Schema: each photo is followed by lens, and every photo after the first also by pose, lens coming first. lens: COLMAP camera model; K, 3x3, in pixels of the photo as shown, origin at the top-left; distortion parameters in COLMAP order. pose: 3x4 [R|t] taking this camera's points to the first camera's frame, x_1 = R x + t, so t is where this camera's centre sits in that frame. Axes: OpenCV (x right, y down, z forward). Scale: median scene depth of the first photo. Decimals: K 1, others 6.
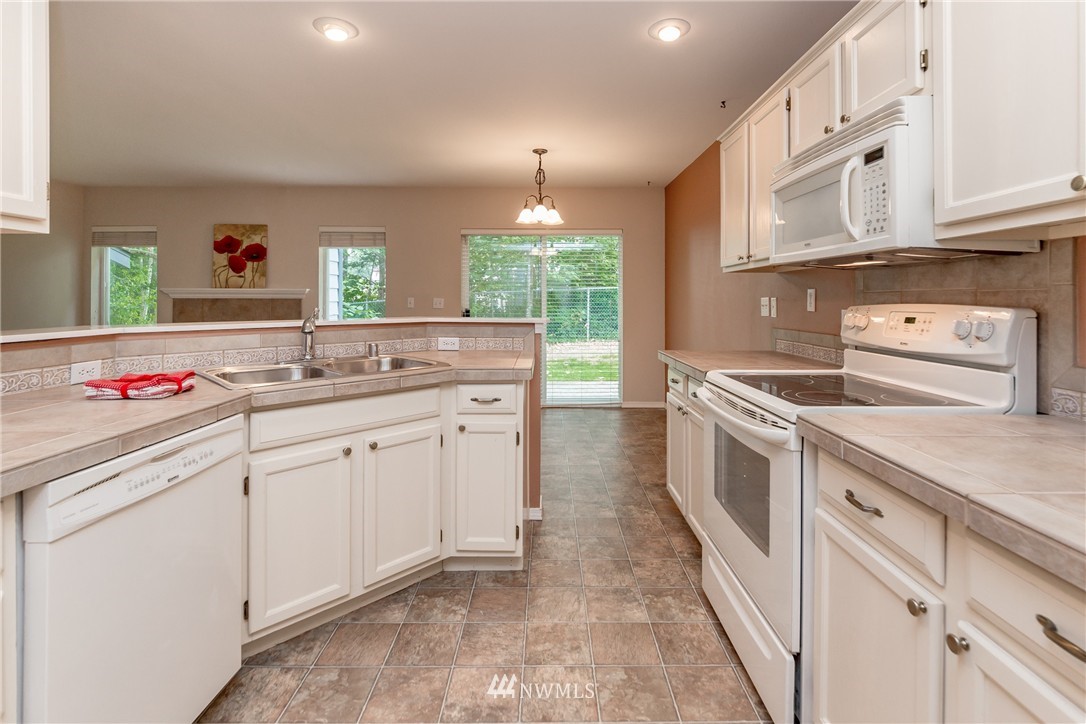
lens RADIAL K [[517.2, 0, 545.9], [0, 517.2, 305.1], [0, 0, 1]] dist [0.000269, -0.000906]
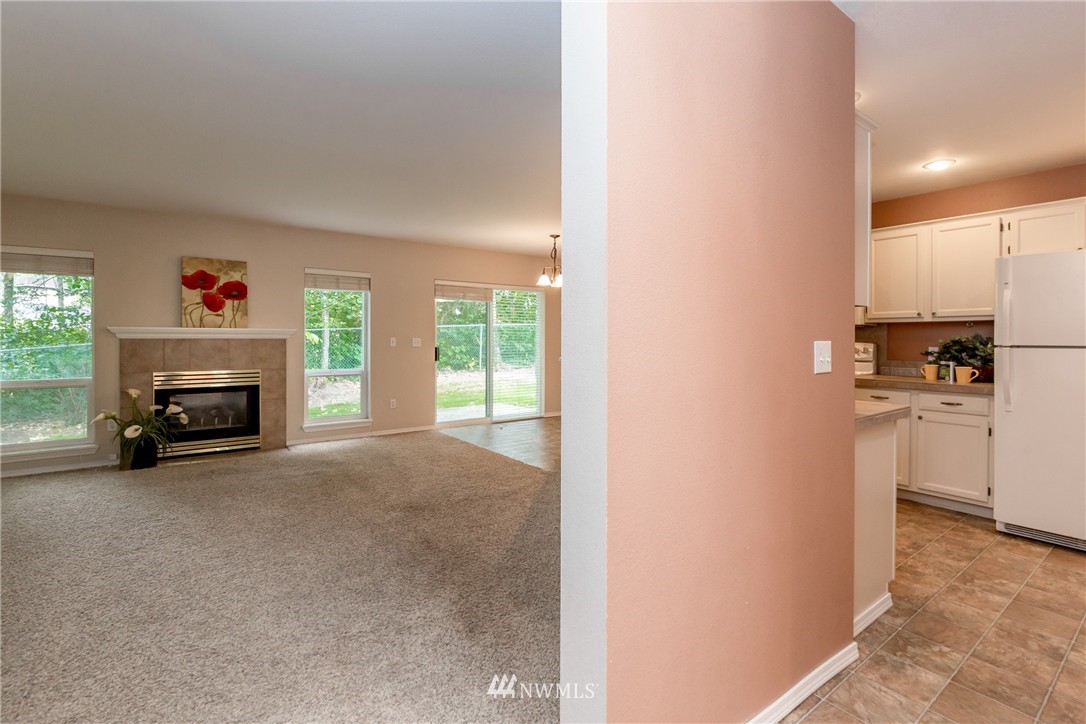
lens RADIAL K [[499.2, 0, 559.7], [0, 499.2, 345.9], [0, 0, 1]] dist [-0.011383, -0.000057]
pose [[0.808805, -0.009561, 0.587999, -1.587821], [0.005614, 0.999948, 0.008538, -0.009725], [-0.588050, -0.003605, 0.808817, -0.240953]]
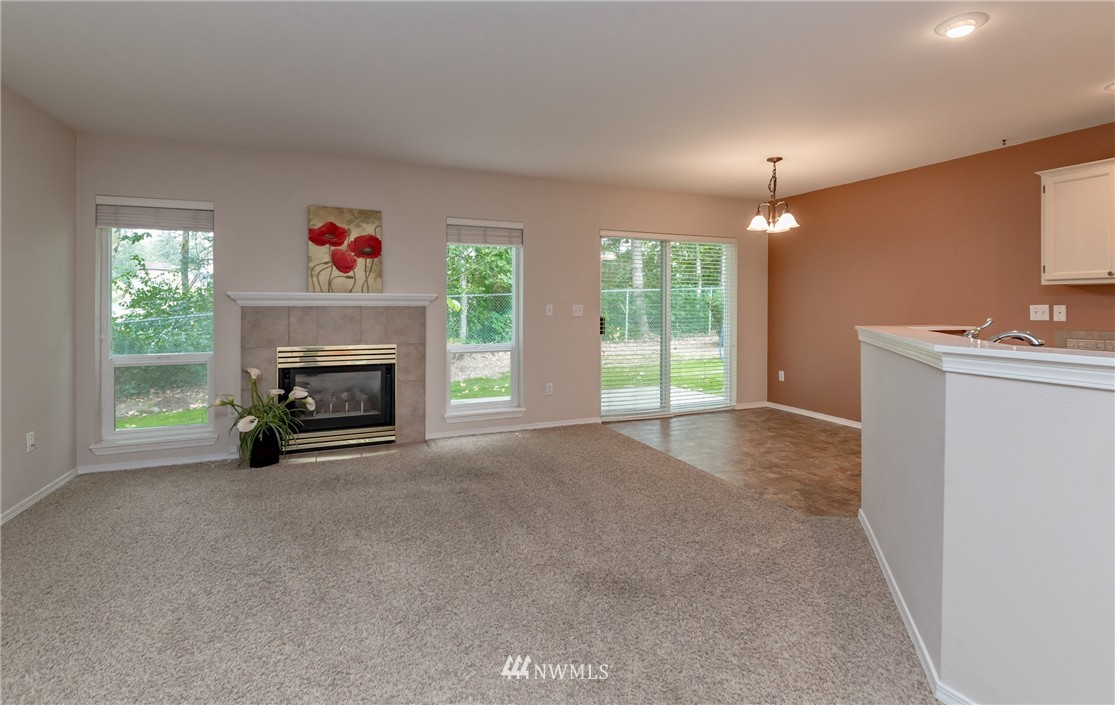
lens RADIAL K [[523.3, 0, 570.3], [0, 523.3, 312.0], [0, 0, 1]] dist [0.000590, -0.000174]
pose [[0.921670, -0.007169, 0.387907, -1.510305], [0.005576, 0.999971, 0.005232, -0.015978], [-0.387934, -0.002659, 0.921684, 0.420308]]
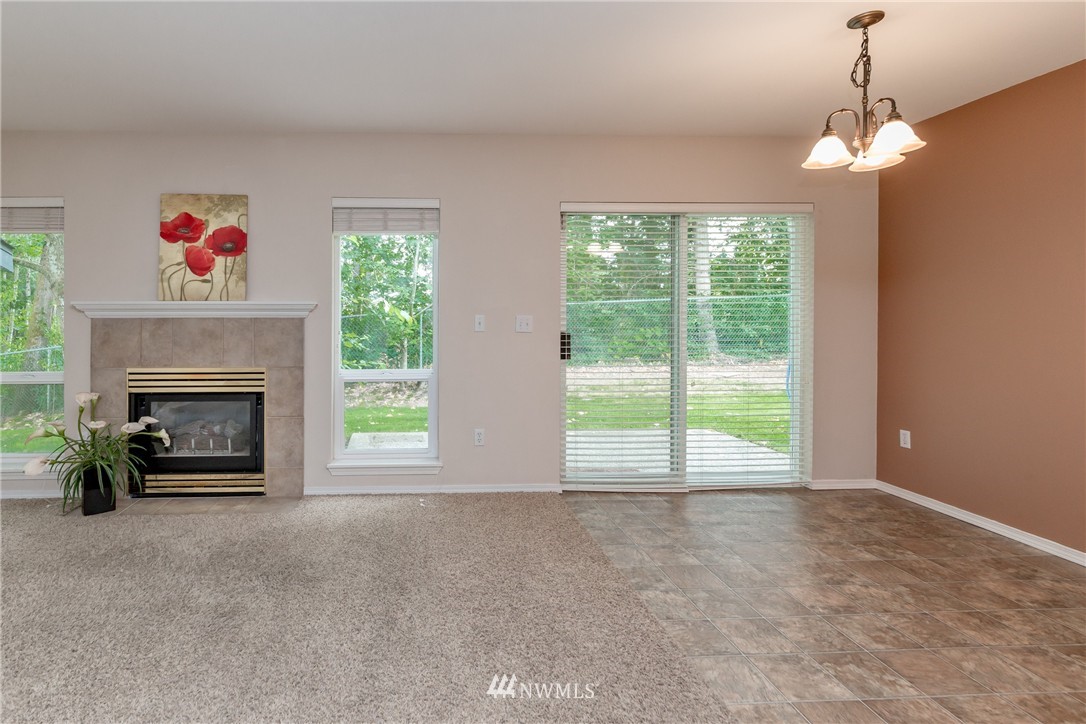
lens RADIAL K [[533.6, 0, 439.2], [0, 533.6, 324.5], [0, 0, 1]] dist [-0.004878, -0.000720]
pose [[0.999733, -0.005377, 0.022477, -0.854554], [0.005354, 0.999985, 0.001066, -0.010275], [-0.022483, -0.000946, 0.999747, 0.963744]]
